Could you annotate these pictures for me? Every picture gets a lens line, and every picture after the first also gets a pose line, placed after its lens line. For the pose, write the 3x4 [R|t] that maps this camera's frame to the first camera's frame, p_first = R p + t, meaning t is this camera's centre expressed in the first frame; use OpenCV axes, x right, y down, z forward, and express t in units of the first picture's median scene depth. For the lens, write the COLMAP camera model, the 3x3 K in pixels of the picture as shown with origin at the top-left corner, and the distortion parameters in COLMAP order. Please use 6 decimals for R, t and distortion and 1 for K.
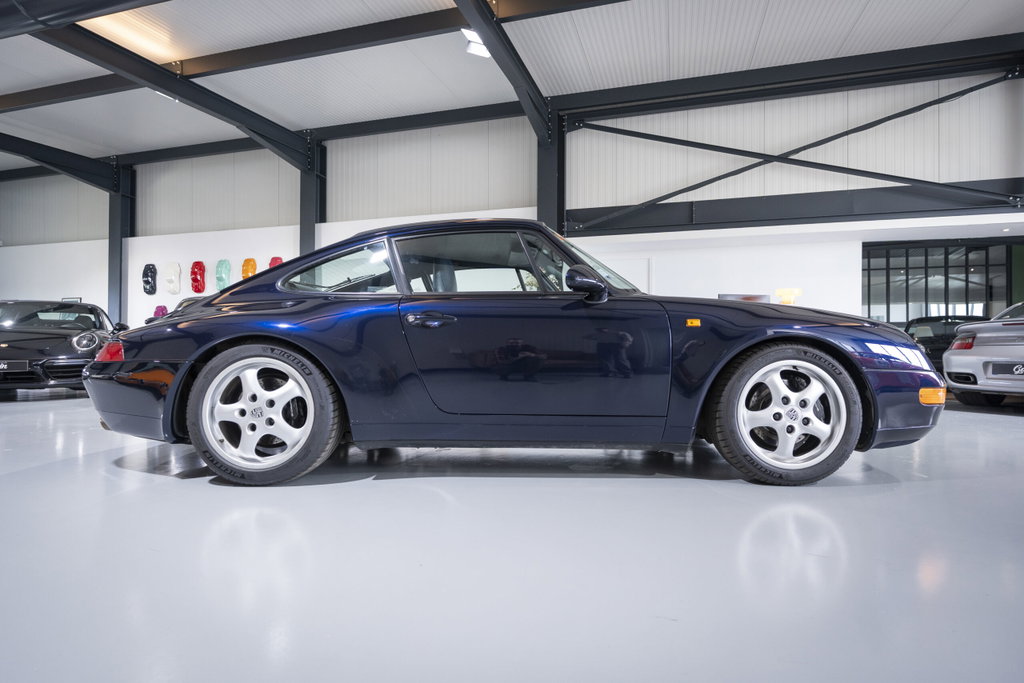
lens RADIAL K [[545.3, 0, 512.0], [0, 545.3, 341.5], [0, 0, 1]] dist [0.013871, 0.000604]
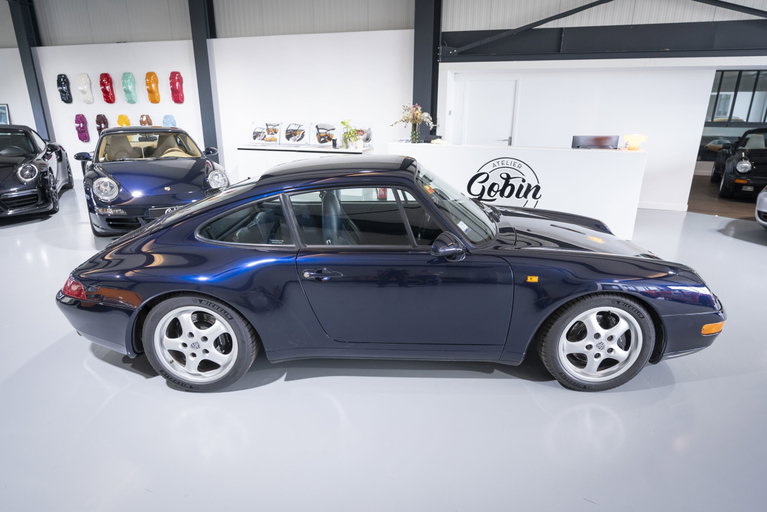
lens RADIAL K [[467.9, 0, 383.5], [0, 467.9, 256.0], [0, 0, 1]] dist [0.007412, 0.001574]
pose [[0.999876, 0.006101, -0.014547, 0.006694], [-0.001053, 0.945937, 0.324349, -0.415648], [0.015739, -0.324293, 0.945826, -0.000851]]
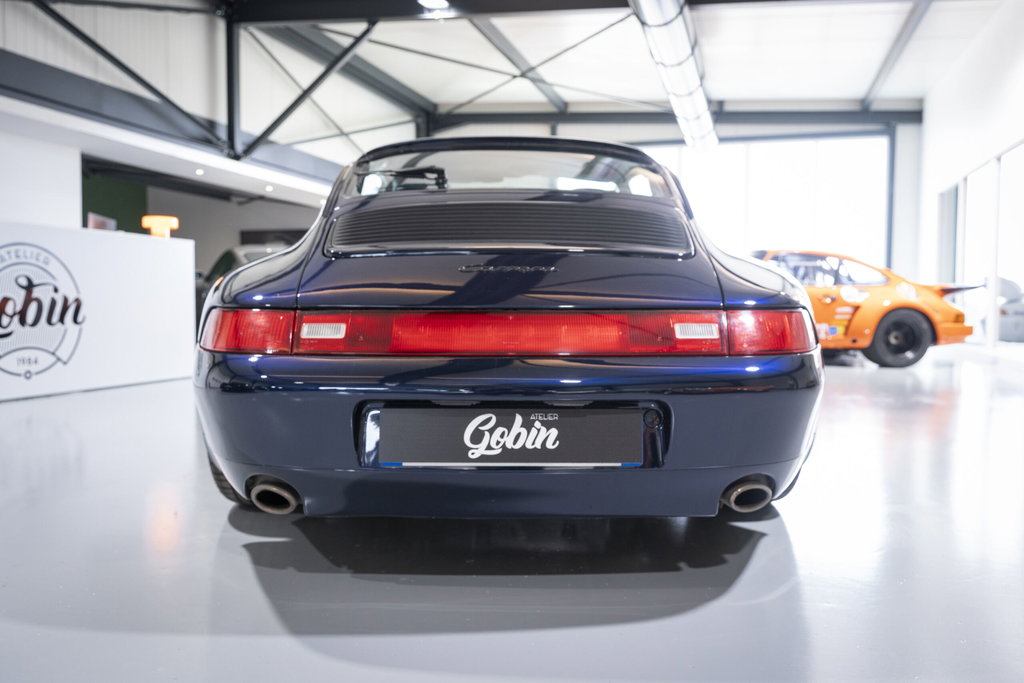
lens RADIAL K [[826.6, 0, 512.0], [0, 826.6, 341.5], [0, 0, 1]] dist [0.004049, 0.006710]
pose [[-0.002233, -0.051472, 0.998672, -1.489274], [-0.027509, 0.998300, 0.051391, -0.001785], [-0.999619, -0.027358, -0.003645, 1.271595]]
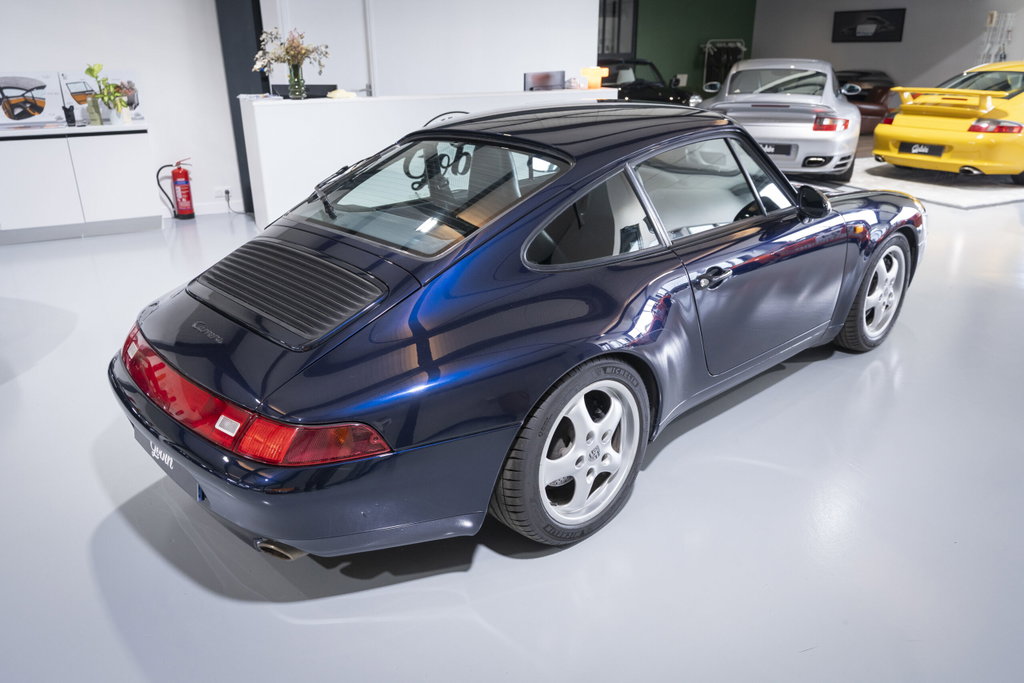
lens RADIAL K [[769.1, 0, 512.0], [0, 769.1, 341.5], [0, 0, 1]] dist [0.003389, 0.002506]
pose [[0.734027, -0.259306, 0.627667, -1.087030], [0.000475, 0.924430, 0.381352, -0.383606], [-0.679121, -0.279624, 0.678679, 0.378782]]
